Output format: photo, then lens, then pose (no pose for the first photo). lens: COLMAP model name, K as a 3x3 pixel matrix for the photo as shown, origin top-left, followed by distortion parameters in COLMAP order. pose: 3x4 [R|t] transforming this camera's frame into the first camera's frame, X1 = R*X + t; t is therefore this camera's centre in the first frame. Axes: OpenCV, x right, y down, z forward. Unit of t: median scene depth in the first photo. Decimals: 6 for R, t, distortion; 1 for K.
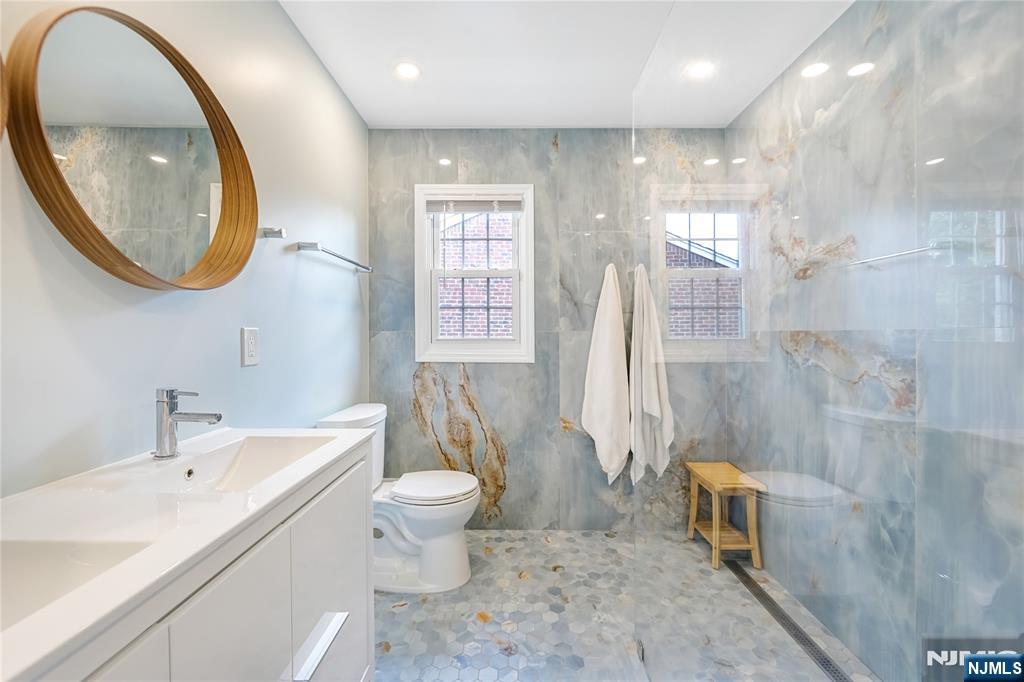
lens RADIAL K [[410.0, 0, 519.0], [0, 410.0, 332.6], [0, 0, 1]] dist [-0.007619, 0.000262]
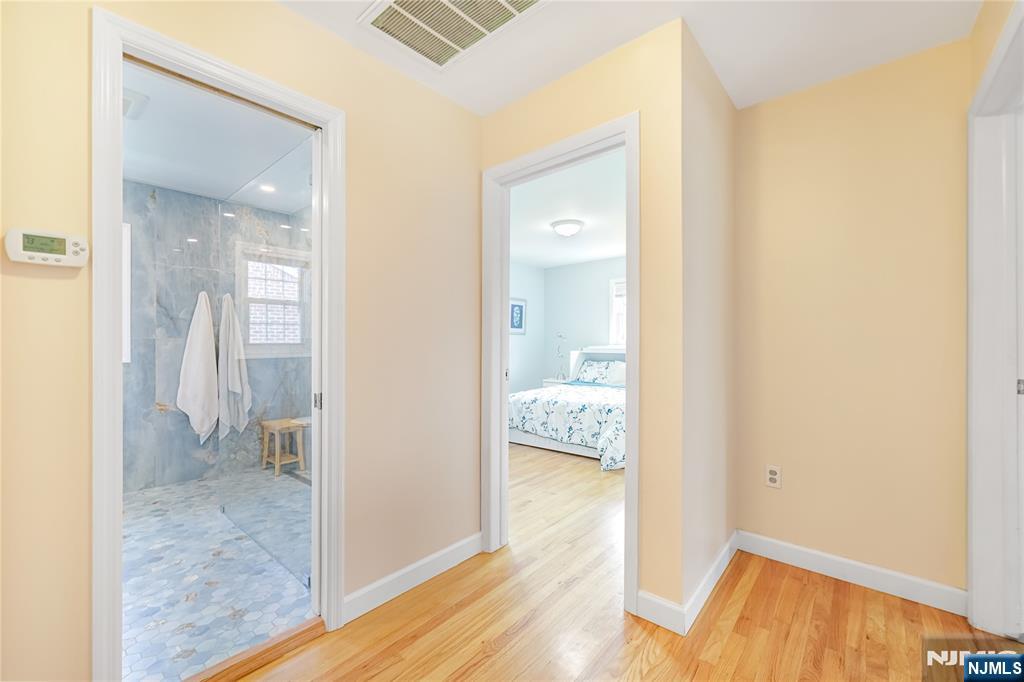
lens RADIAL K [[410.0, 0, 520.0], [0, 410.0, 337.1], [0, 0, 1]] dist [-0.007619, 0.000262]
pose [[0.635077, 0.007774, 0.772409, -0.175102], [0.001602, 0.999934, -0.011381, 0.010318], [-0.772447, 0.008465, 0.635023, -0.768138]]
